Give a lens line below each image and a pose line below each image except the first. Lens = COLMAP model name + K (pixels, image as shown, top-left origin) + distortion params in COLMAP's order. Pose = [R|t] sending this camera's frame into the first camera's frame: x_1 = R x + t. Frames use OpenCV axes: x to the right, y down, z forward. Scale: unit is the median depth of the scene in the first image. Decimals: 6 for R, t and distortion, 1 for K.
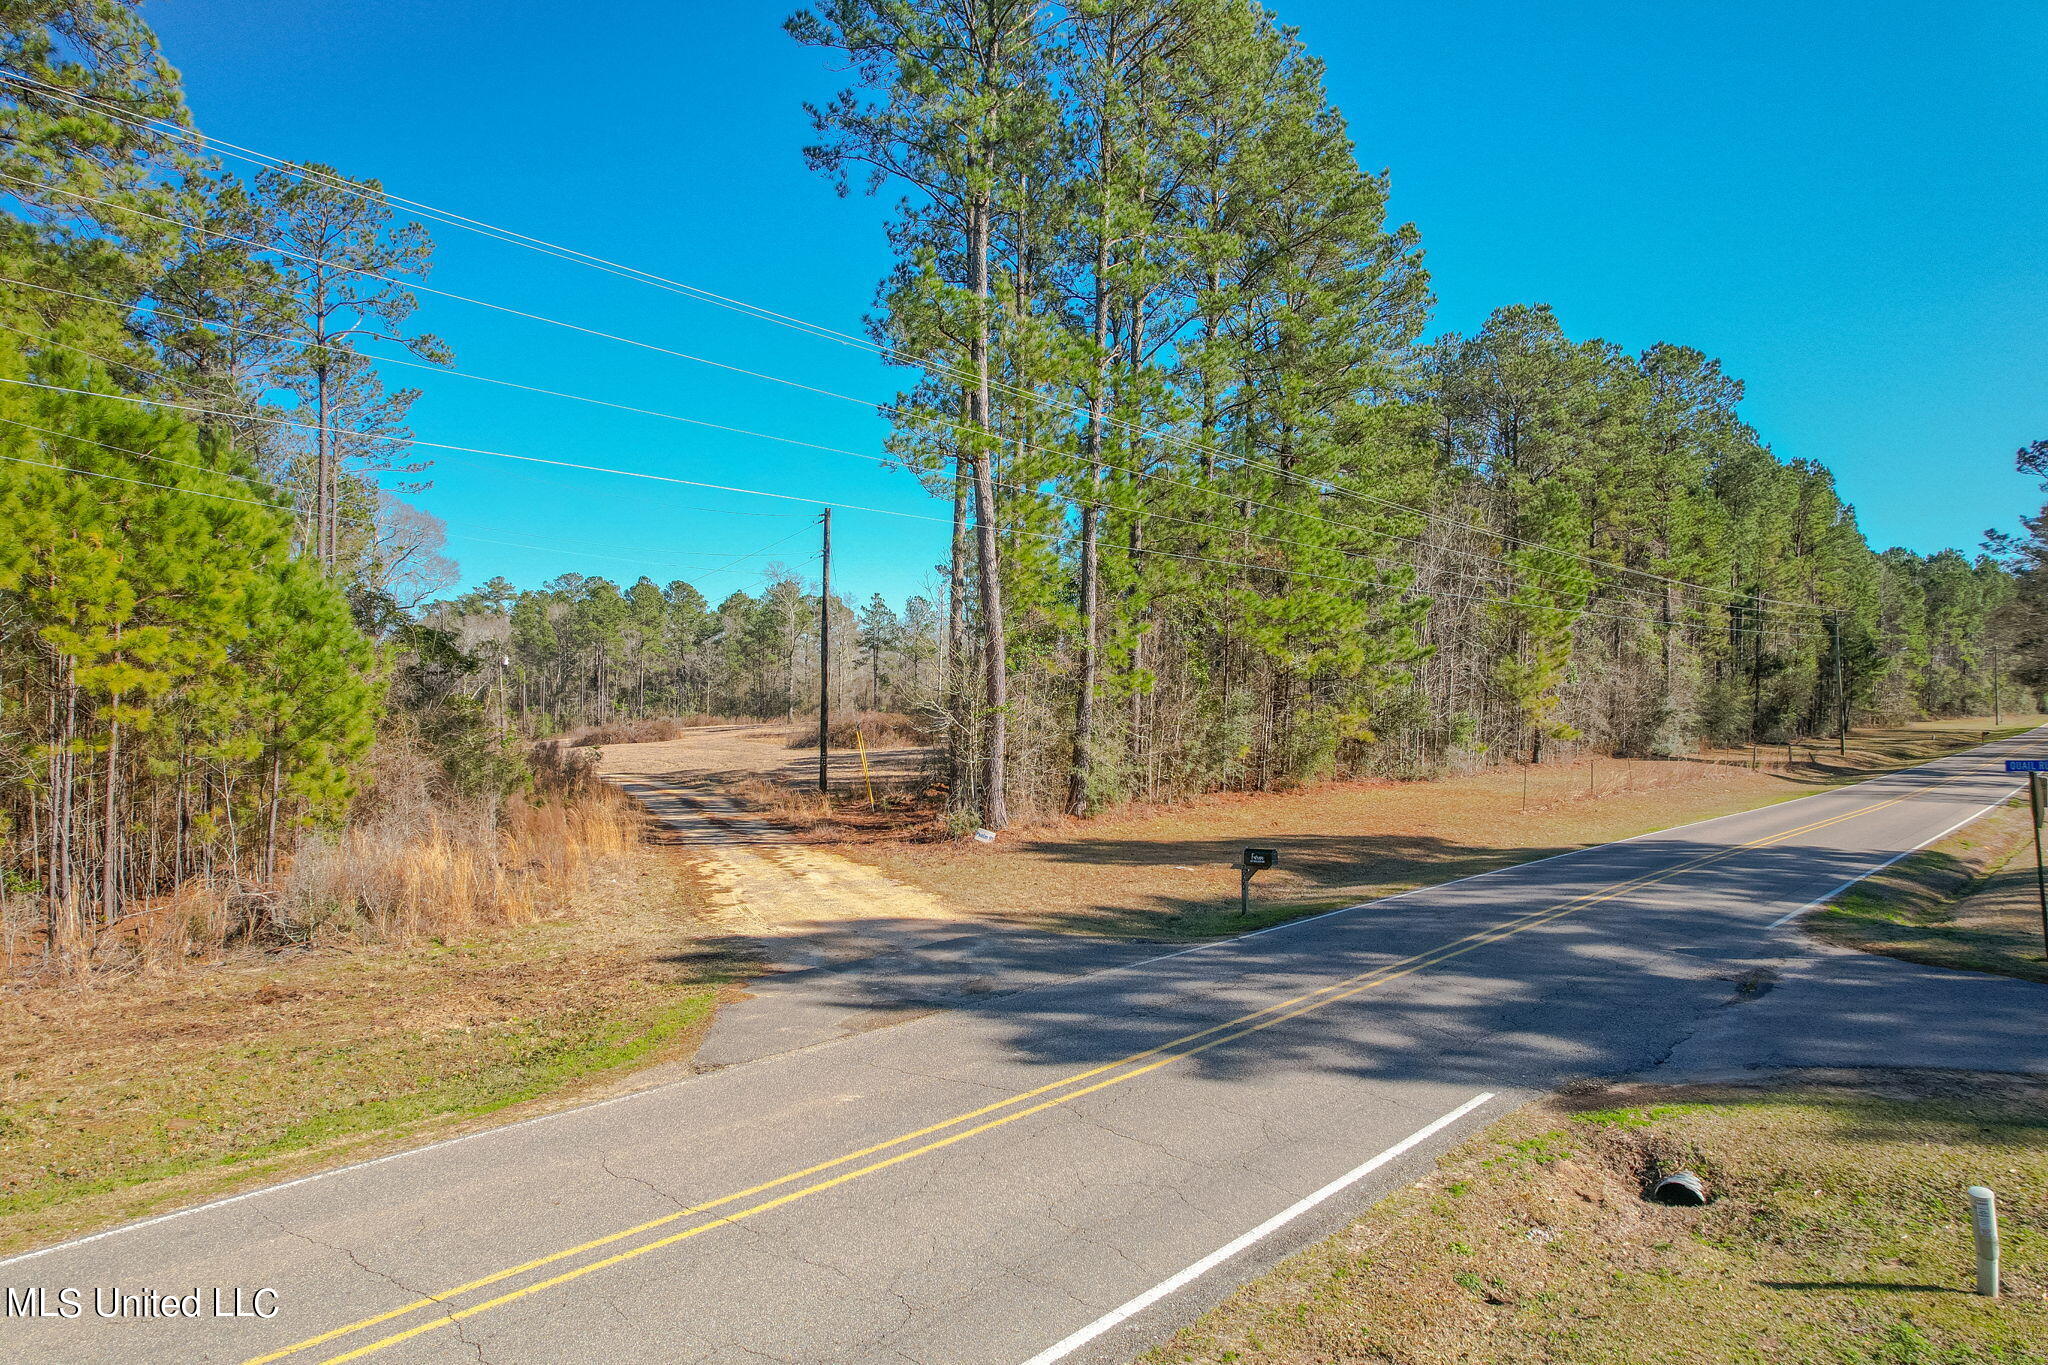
lens RADIAL K [[1371.7, 0, 1018.7], [0, 1371.7, 679.0], [0, 0, 1]] dist [-0.057879, 0.049623]
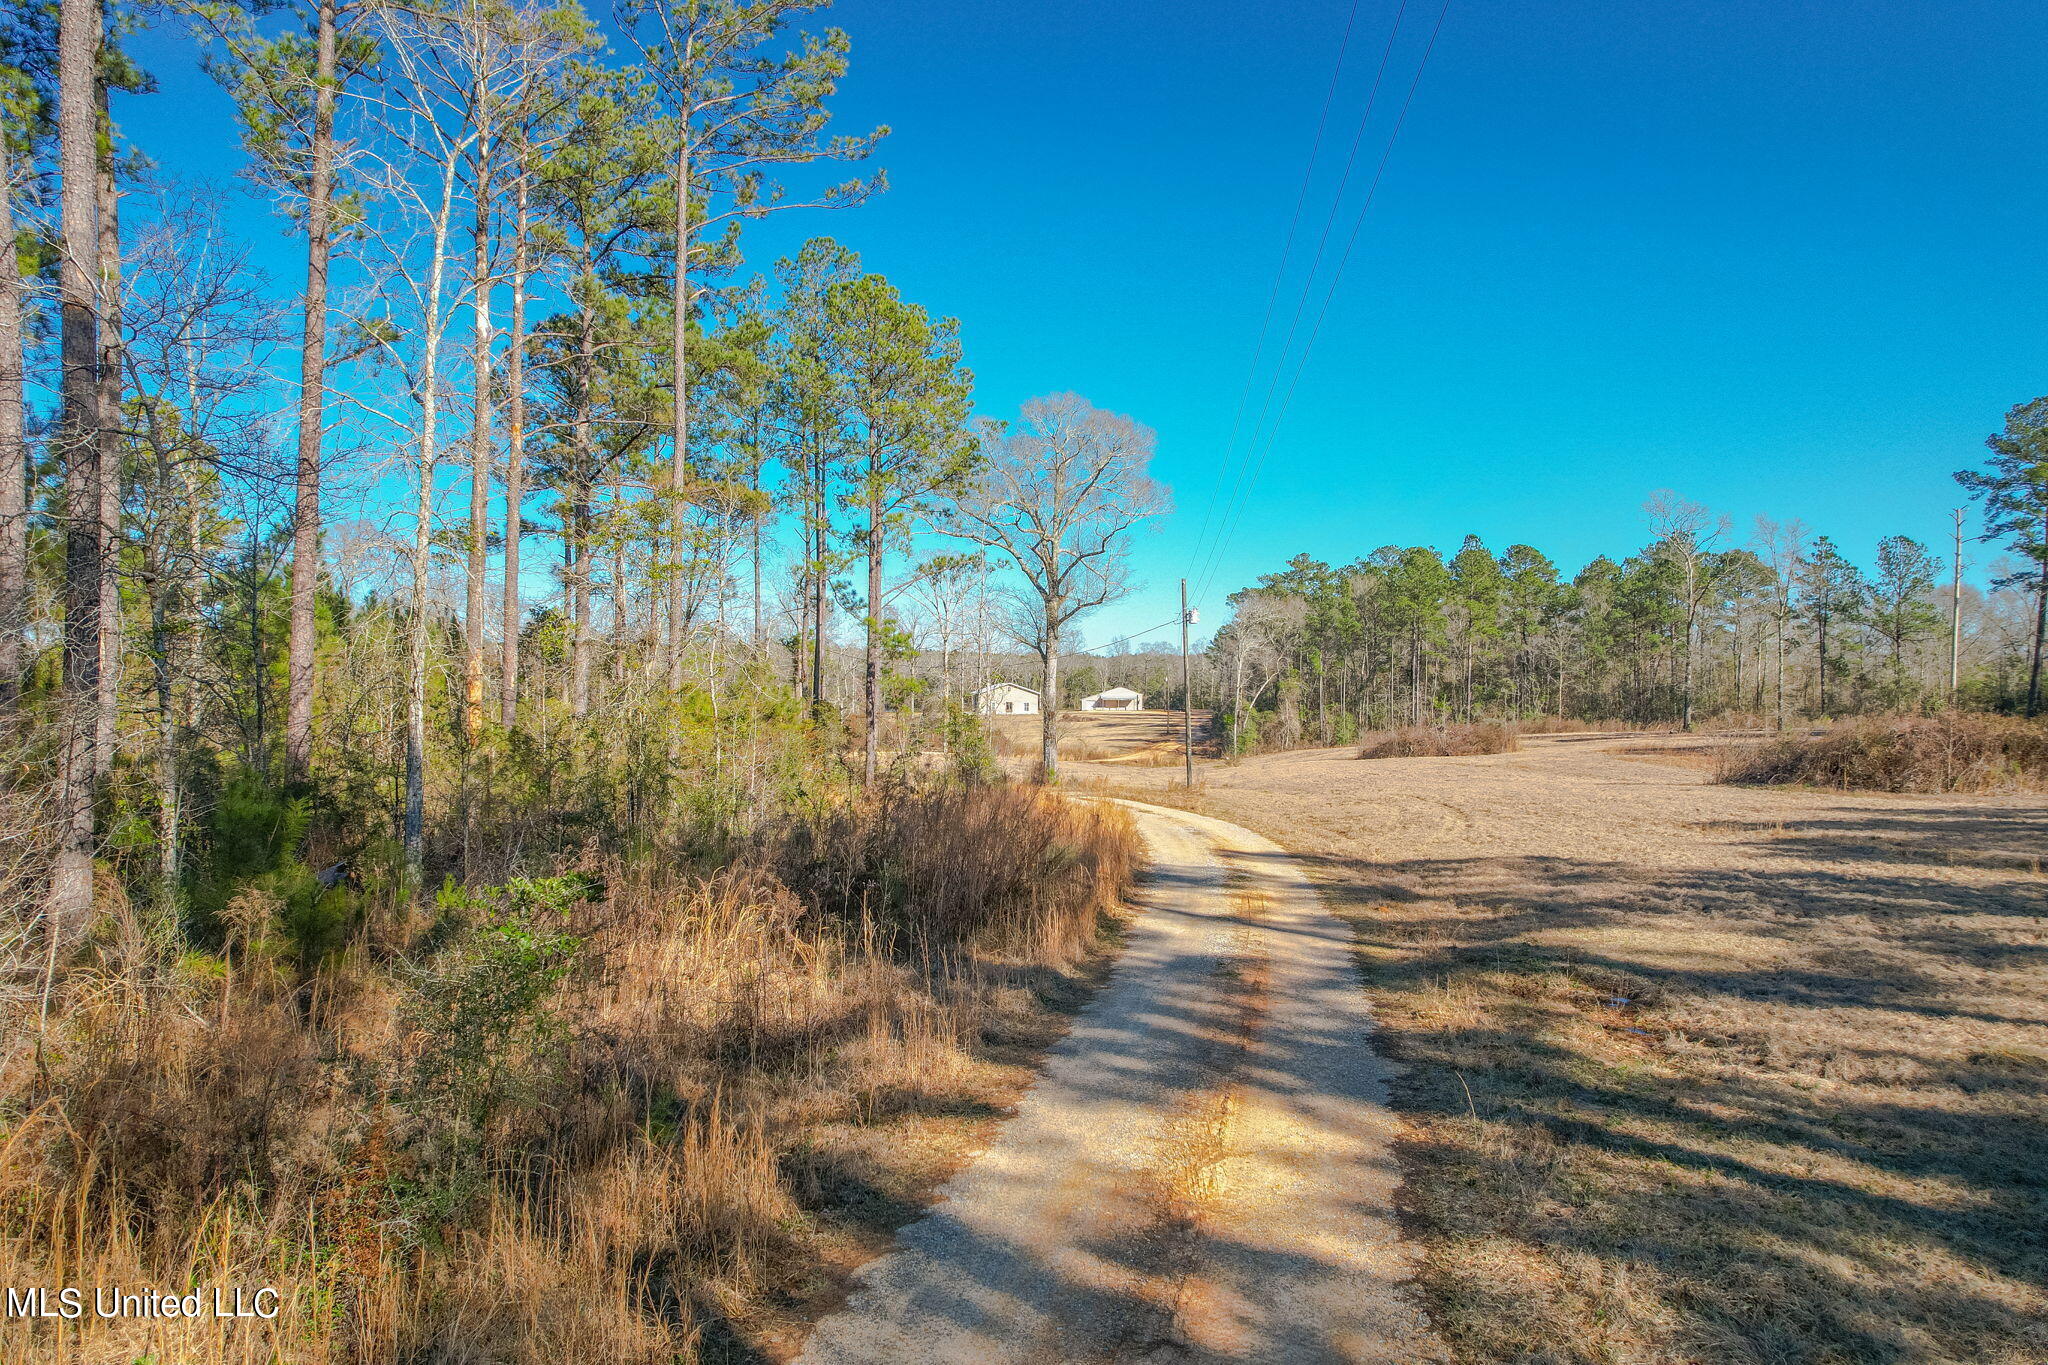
lens RADIAL K [[1371.7, 0, 1008.4], [0, 1371.7, 682.2], [0, 0, 1]] dist [-0.057879, 0.049623]
pose [[0.820344, -0.002207, -0.571866, -0.051530], [0.002008, 0.999998, -0.000980, 0.007259], [0.571867, -0.000344, 0.820347, 0.226741]]
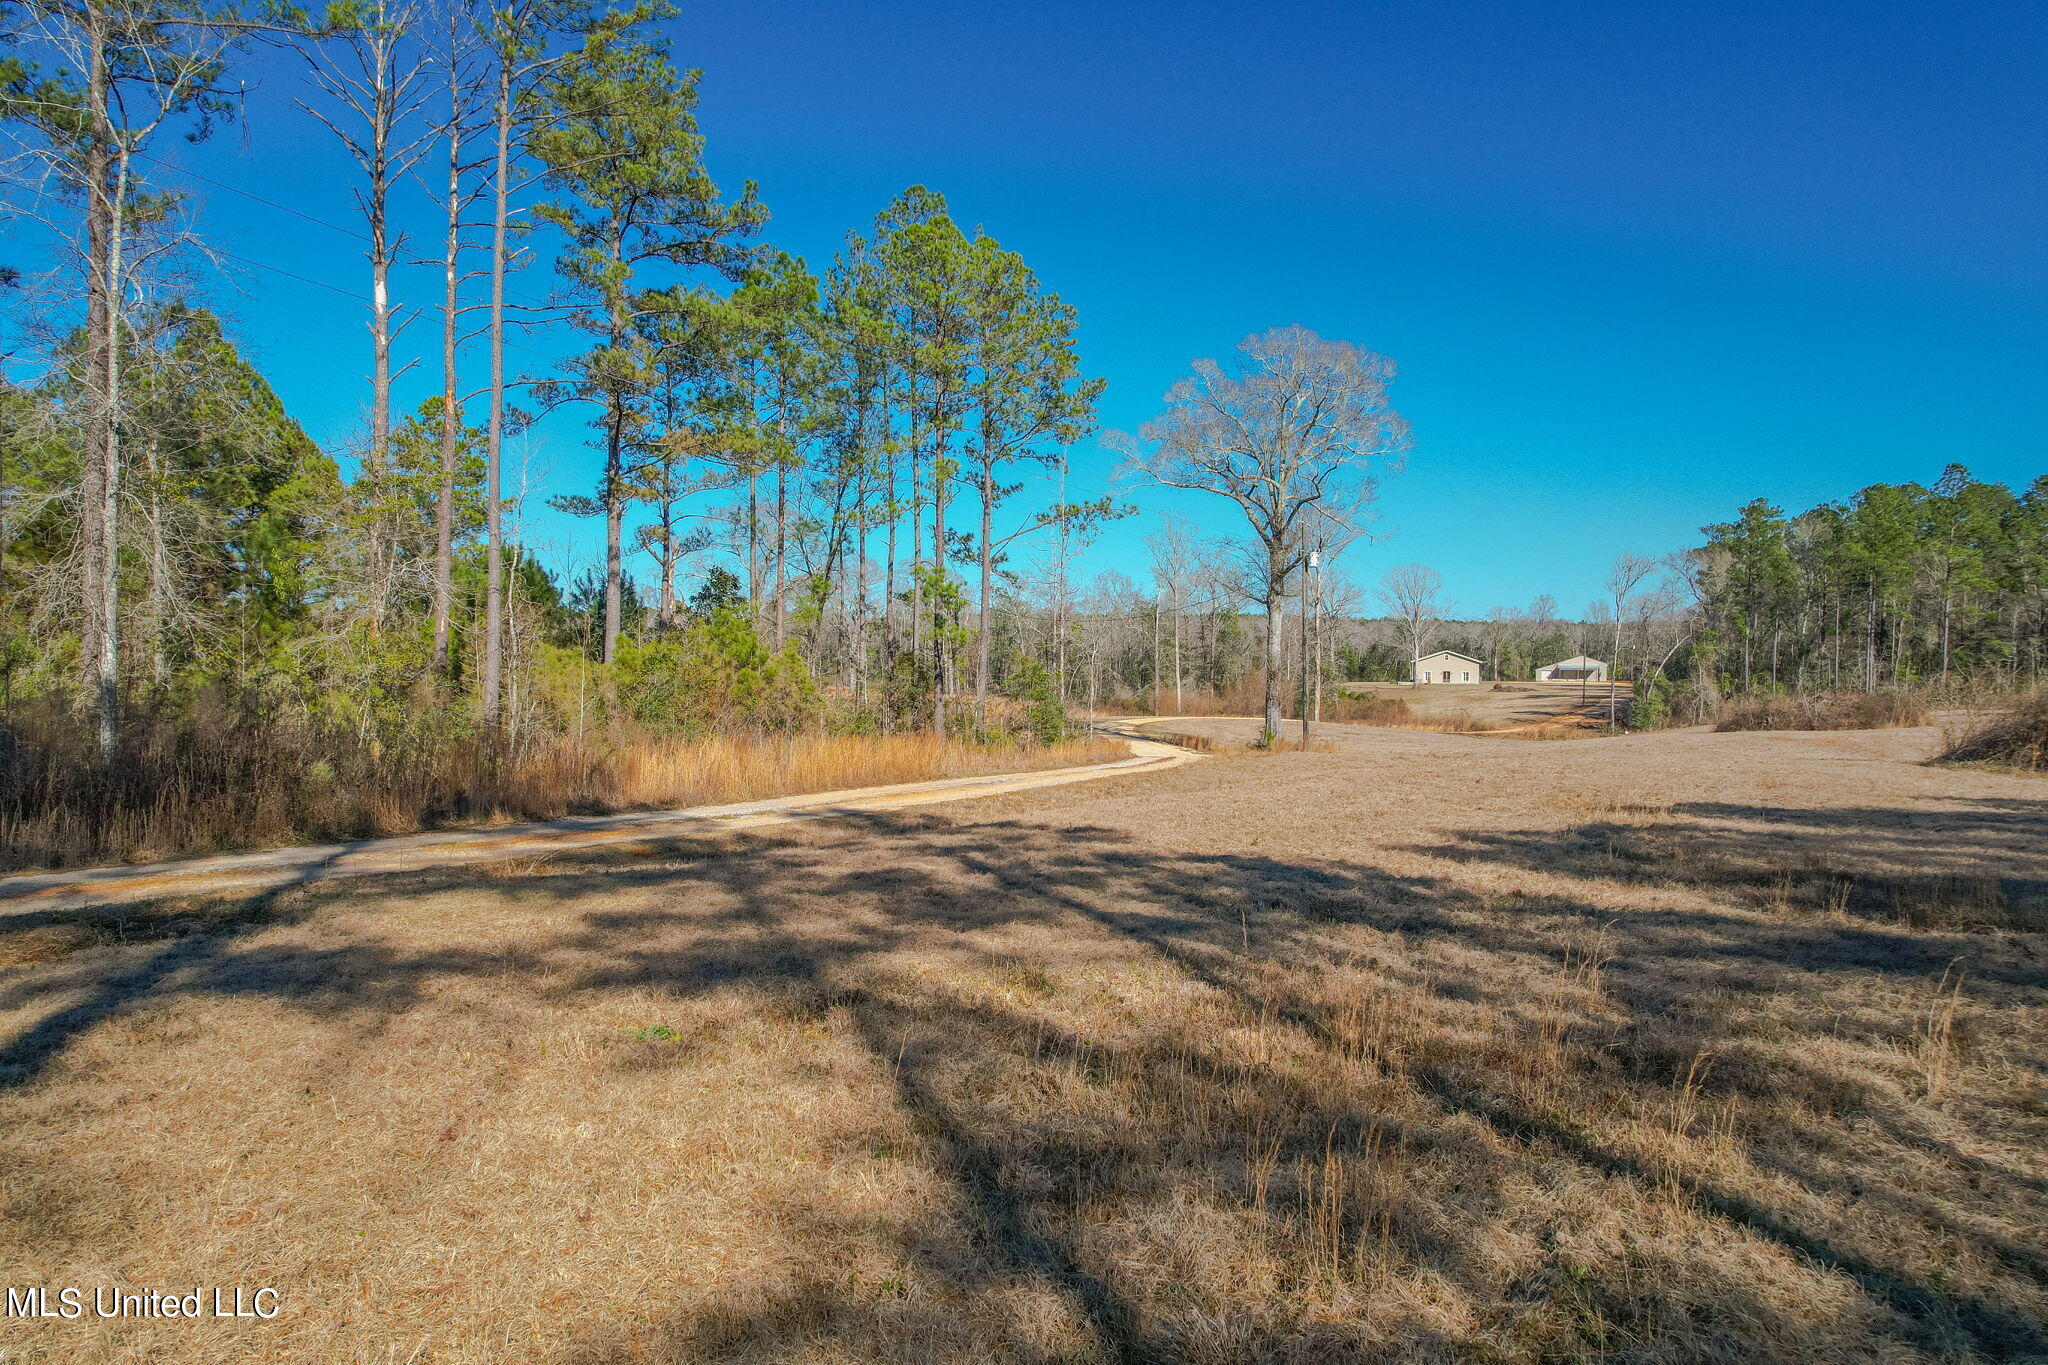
lens RADIAL K [[1371.7, 0, 1018.5], [0, 1371.7, 673.9], [0, 0, 1]] dist [-0.057879, 0.049623]
pose [[0.554098, 0.009243, -0.832400, 0.004531], [0.001215, 0.999928, 0.011912, 0.012091], [0.832451, -0.007612, 0.554047, 0.303580]]
